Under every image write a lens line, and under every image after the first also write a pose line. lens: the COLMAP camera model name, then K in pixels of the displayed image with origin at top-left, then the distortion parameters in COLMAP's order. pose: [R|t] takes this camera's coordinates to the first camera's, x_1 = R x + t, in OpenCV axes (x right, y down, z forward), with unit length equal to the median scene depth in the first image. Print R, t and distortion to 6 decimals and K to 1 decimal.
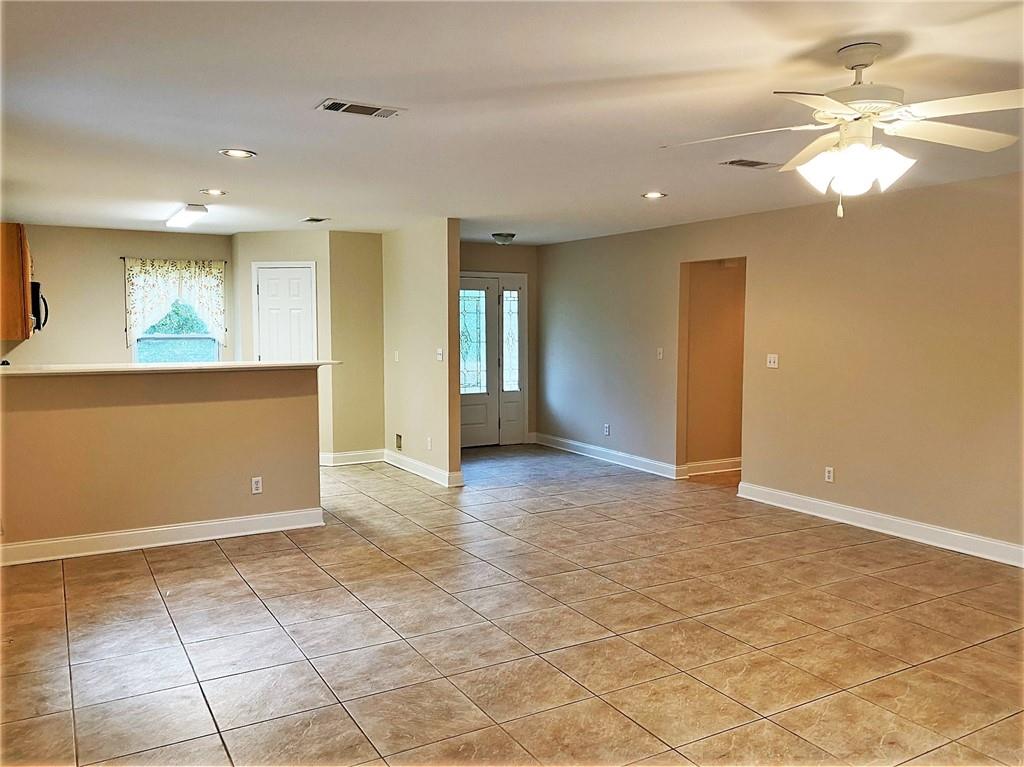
lens RADIAL K [[798.6, 0, 512.0], [0, 798.6, 383.5], [0, 0, 1]] dist [0.037936, -0.007528]
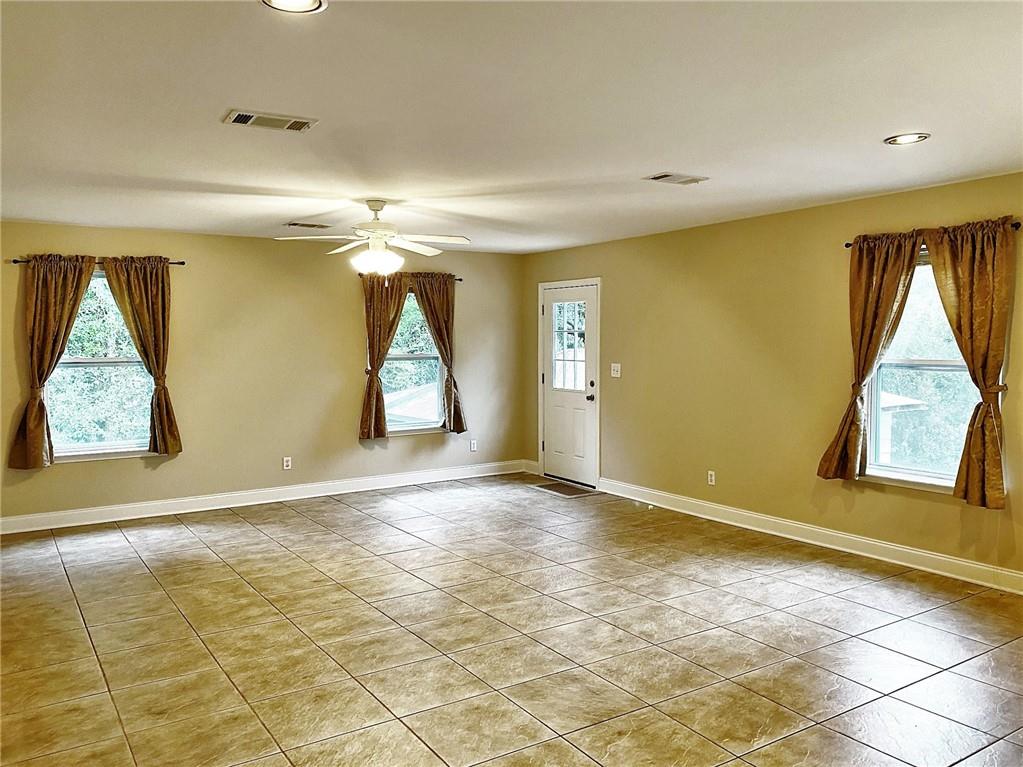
lens RADIAL K [[797.8, 0, 511.5], [0, 797.8, 383.5], [0, 0, 1]] dist [0.037936, -0.007528]
pose [[-0.998257, 0.007866, -0.058487, 0.117020], [-0.000053, 0.990957, 0.134178, -0.127543], [0.059014, 0.133948, -0.989230, 1.646261]]
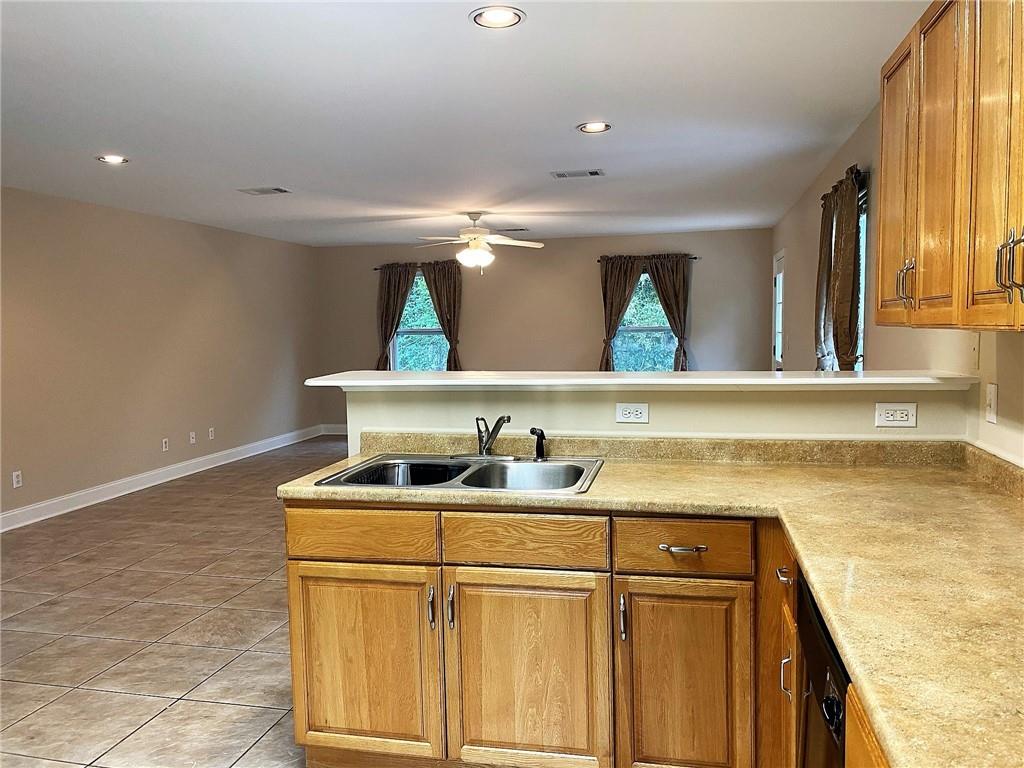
lens RADIAL K [[794.8, 0, 512.0], [0, 794.8, 384.0], [0, 0, 1]] dist [0.085375, -0.073255]
pose [[-0.736129, -0.041366, 0.675576, -0.824800], [0.066271, 0.988930, 0.132764, -0.104591], [-0.673589, 0.142502, -0.725239, 1.601178]]
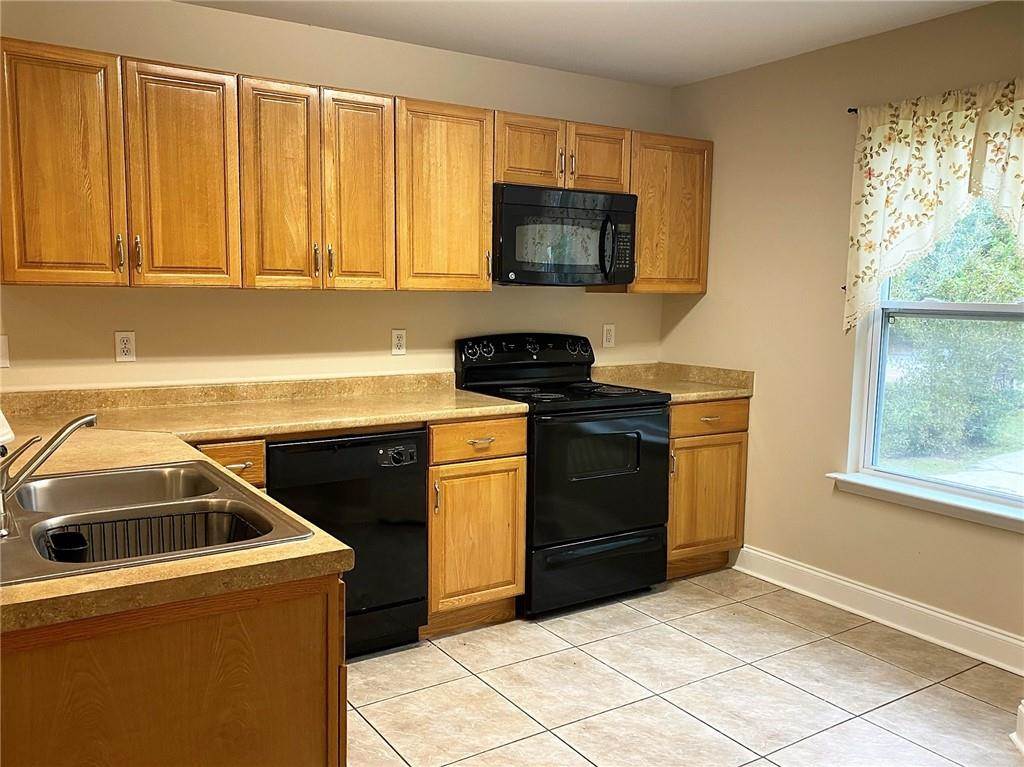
lens RADIAL K [[845.6, 0, 512.0], [0, 845.6, 383.5], [0, 0, 1]] dist [0.006104, -0.003236]
pose [[0.049665, 0.106278, -0.993095, -0.087938], [-0.088289, 0.990897, 0.101627, -0.080276], [0.994856, 0.082632, 0.058596, 1.377105]]
